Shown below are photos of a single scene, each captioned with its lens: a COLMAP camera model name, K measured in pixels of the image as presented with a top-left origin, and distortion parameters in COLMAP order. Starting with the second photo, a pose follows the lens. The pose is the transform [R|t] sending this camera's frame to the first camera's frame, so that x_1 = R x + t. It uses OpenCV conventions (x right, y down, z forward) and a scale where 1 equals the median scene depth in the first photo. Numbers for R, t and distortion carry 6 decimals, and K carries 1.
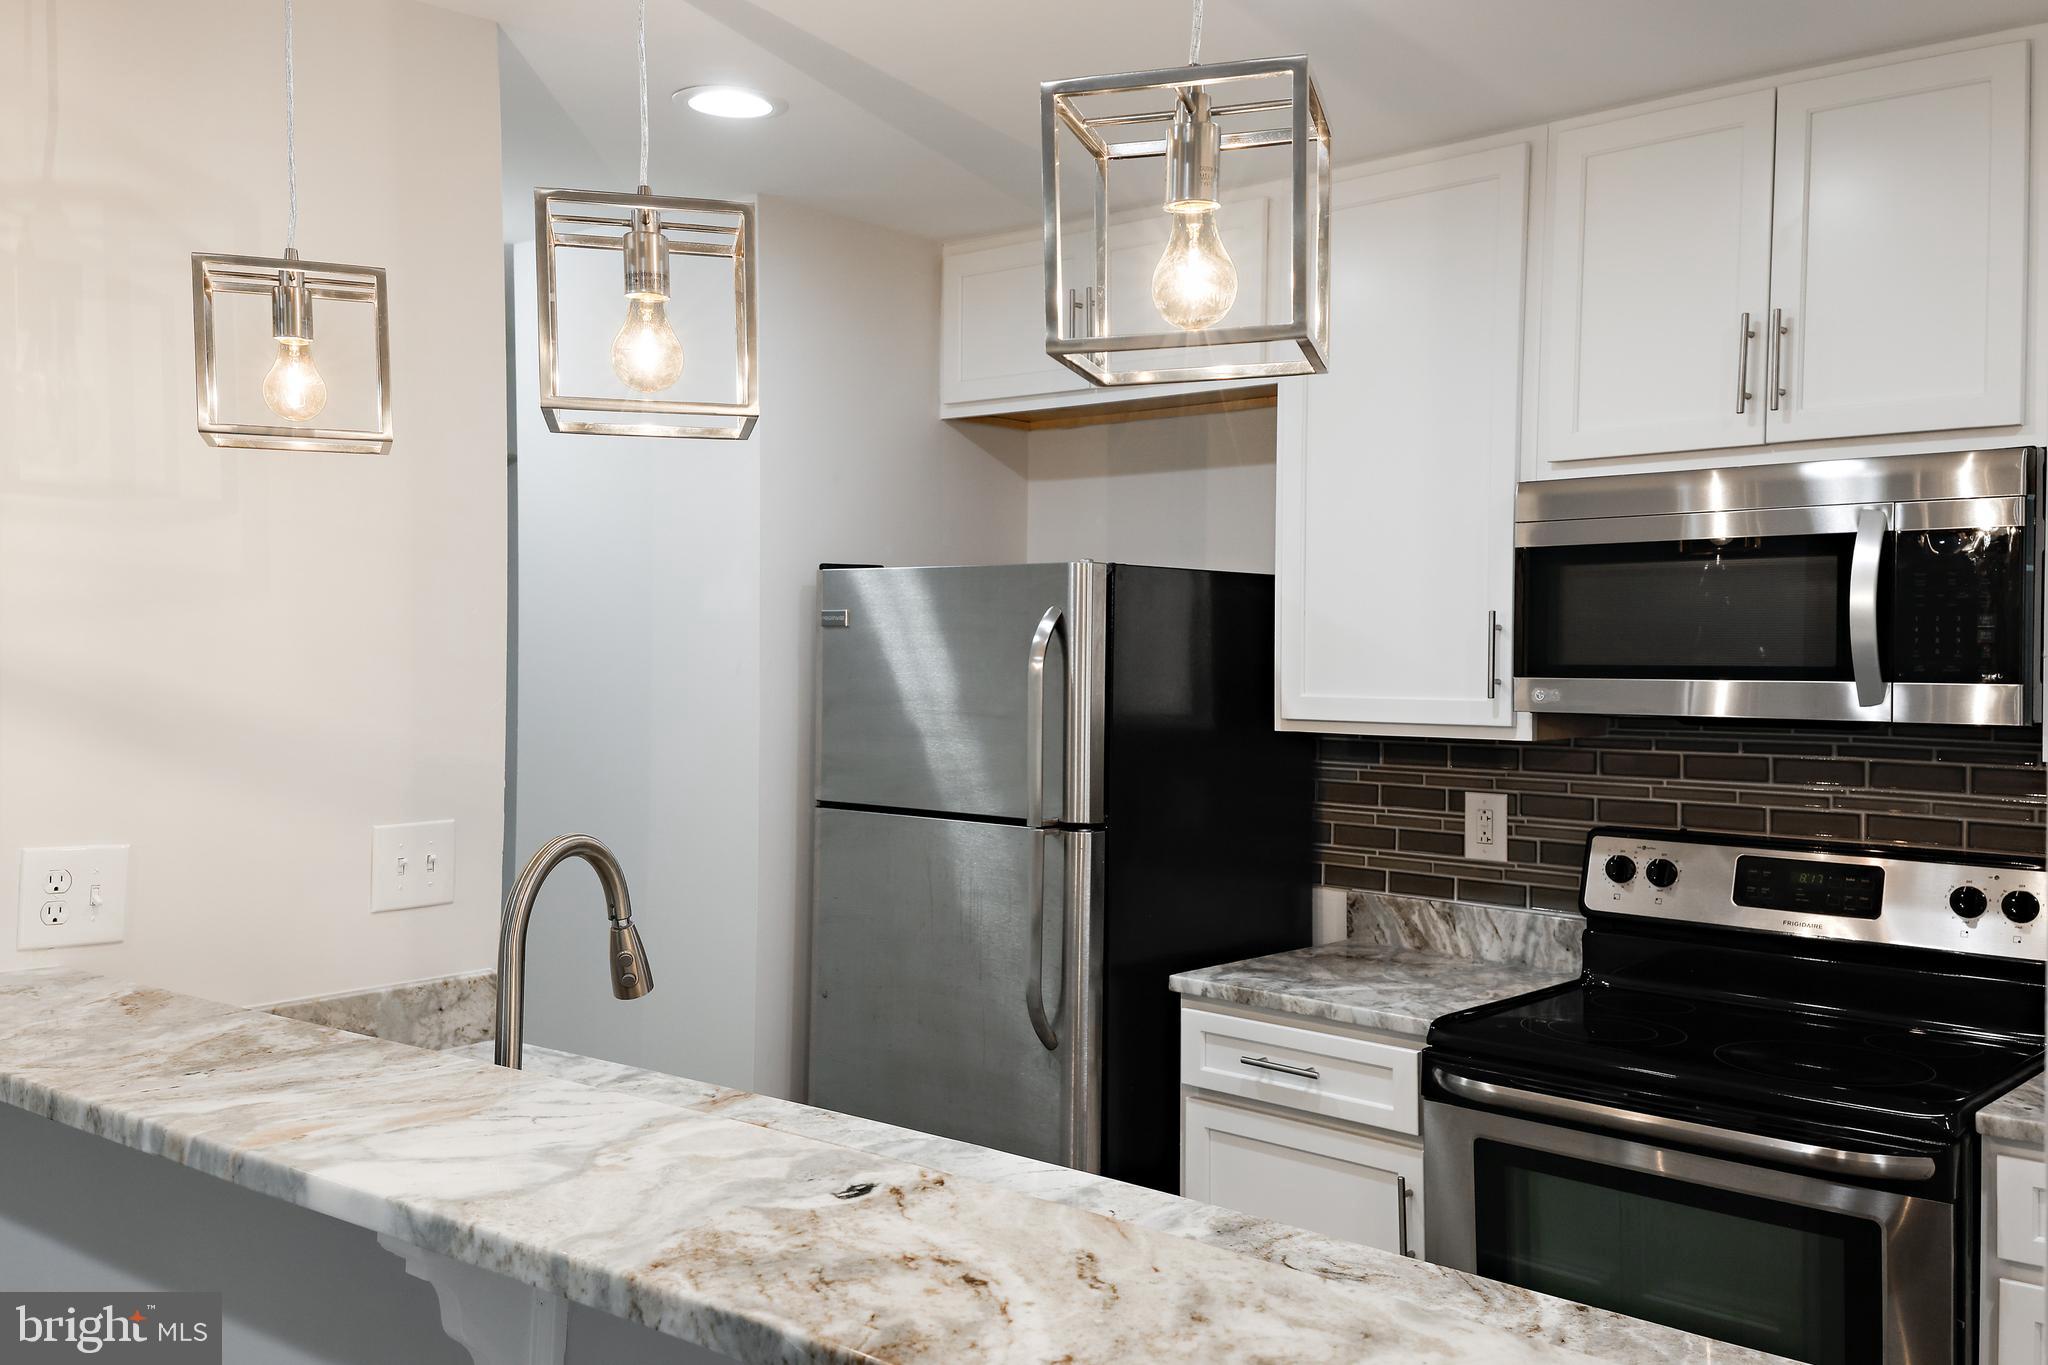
lens RADIAL K [[1802.2, 0, 1013.9], [0, 1802.2, 668.5], [0, 0, 1]] dist [0.271141, -0.316137]
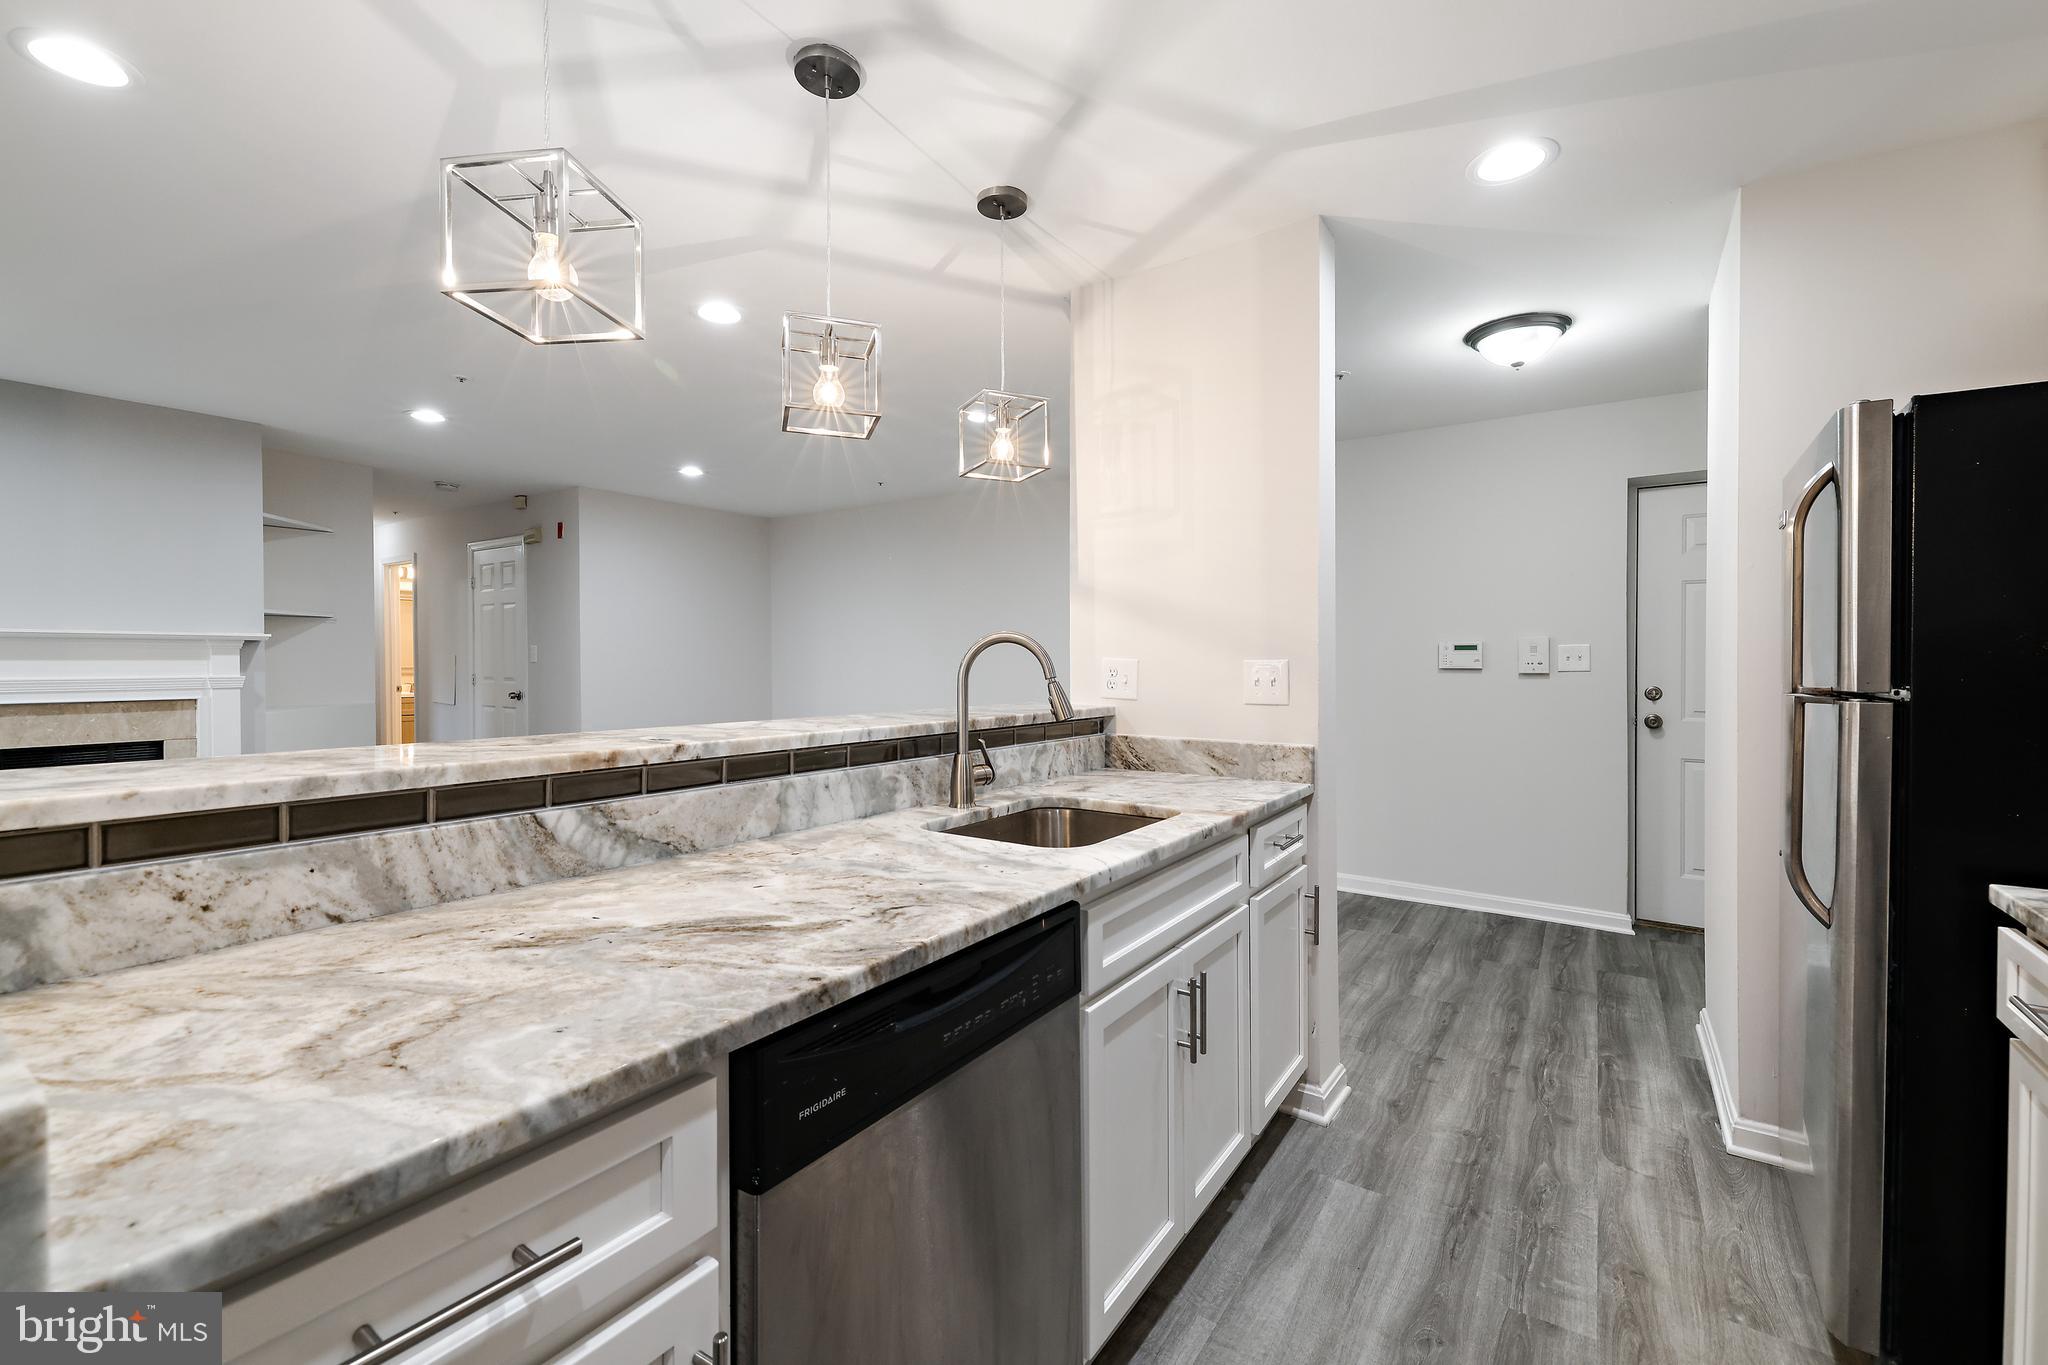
lens RADIAL K [[839.4, 0, 1024.9], [0, 839.4, 662.3], [0, 0, 1]] dist [0.002589, -0.000385]
pose [[0.123024, -0.007678, -0.992374, 0.409146], [-0.010676, 0.999902, -0.009060, 0.079055], [0.992346, 0.011709, 0.122930, 0.531461]]
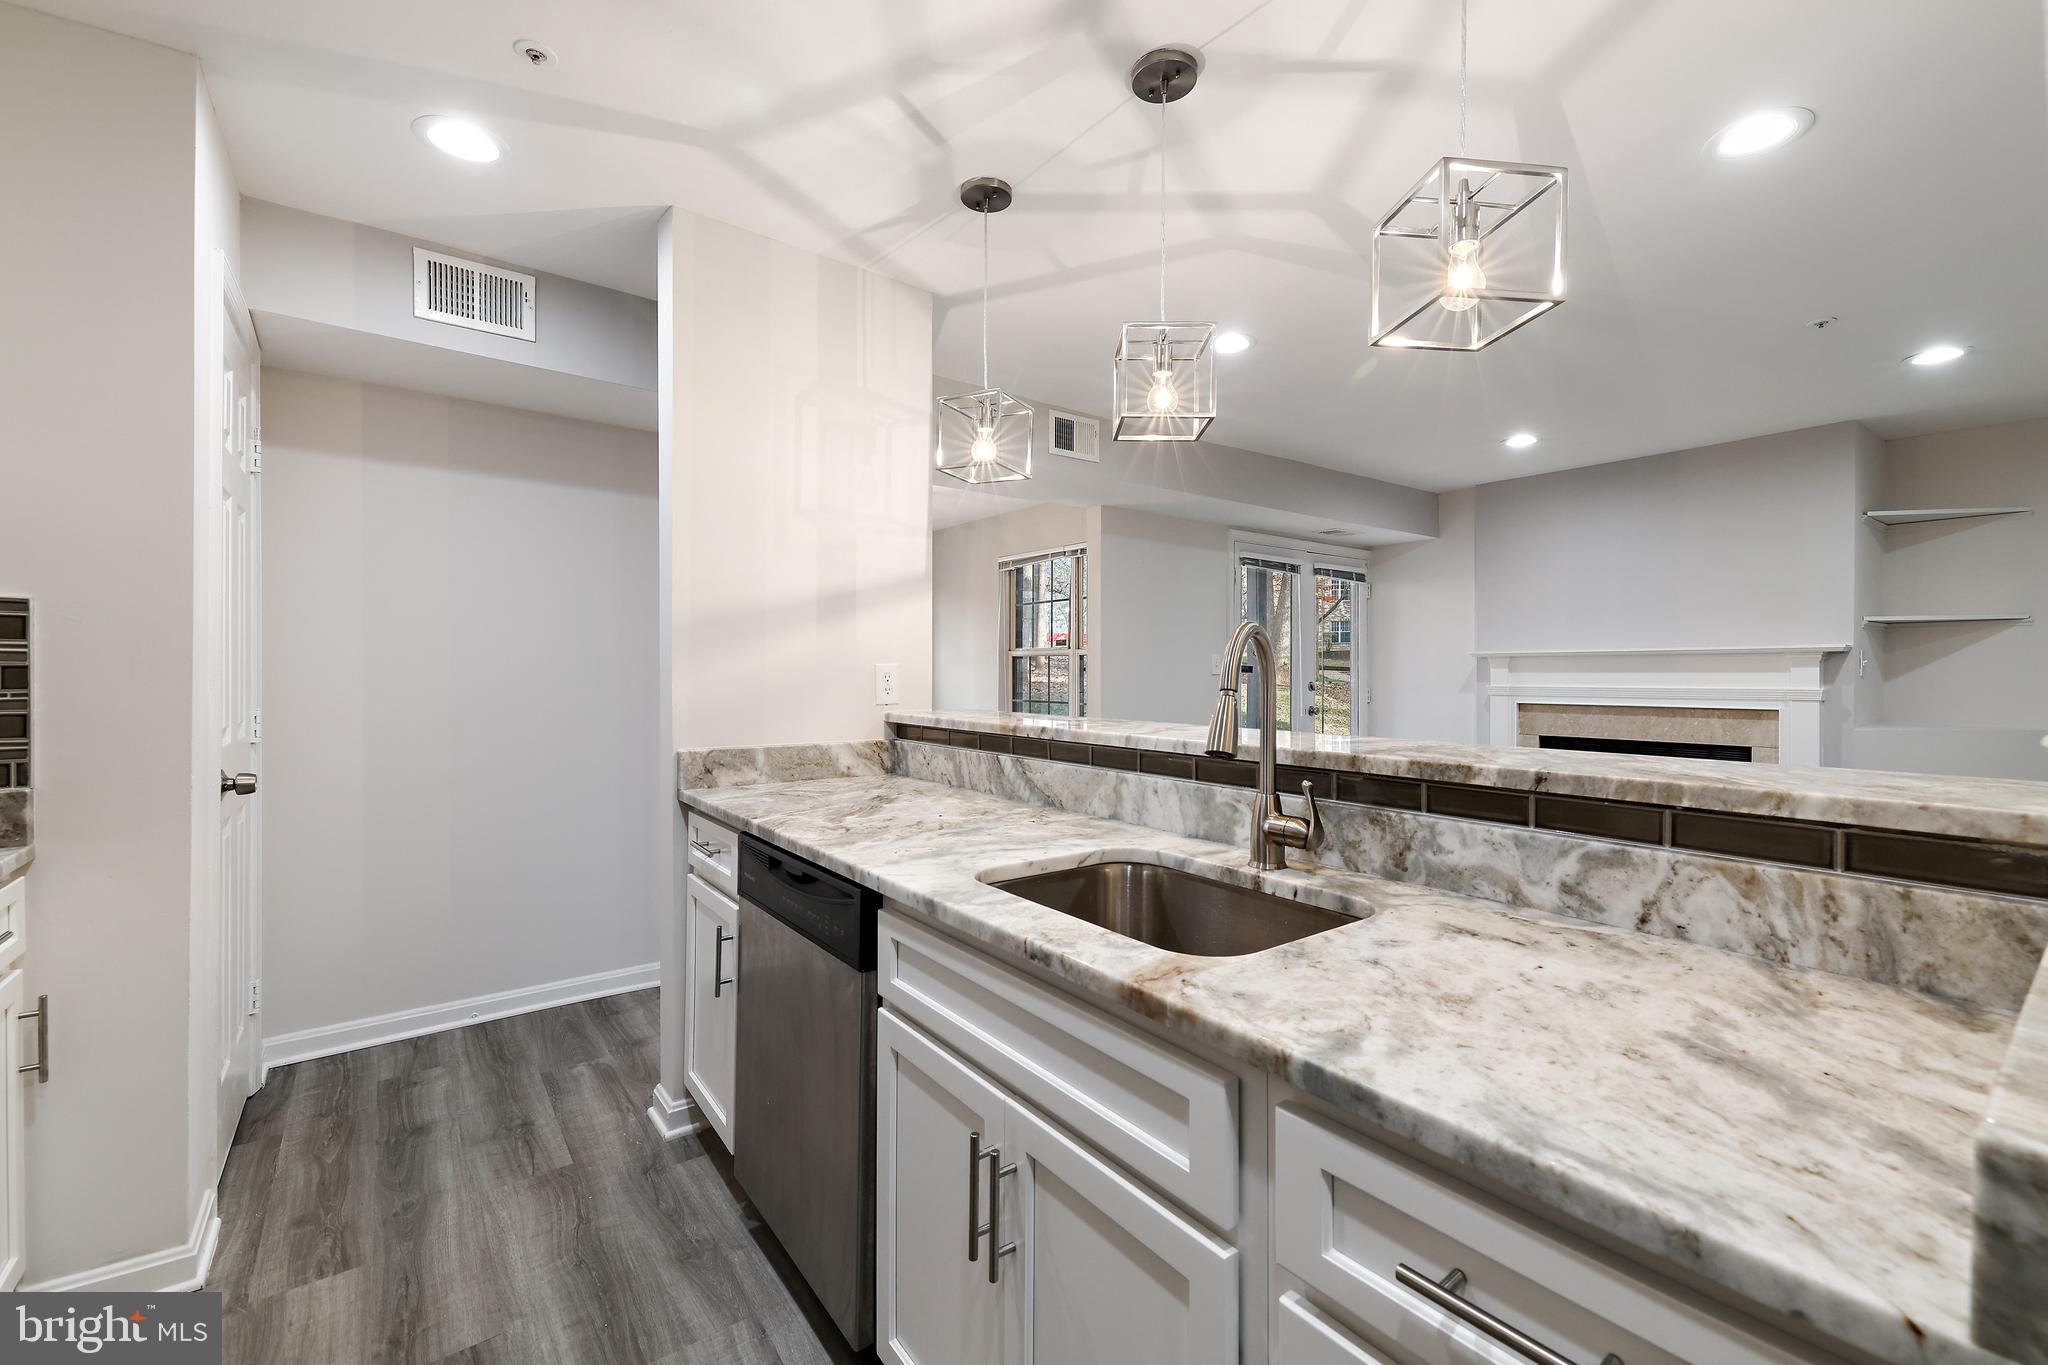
lens RADIAL K [[853.5, 0, 1016.8], [0, 853.5, 669.6], [0, 0, 1]] dist [0.012322, -0.004603]
pose [[-0.976392, -0.009171, 0.215811, -0.118470], [-0.007856, 0.999945, 0.006952, 0.073843], [-0.215863, 0.005093, -0.976410, 0.984305]]
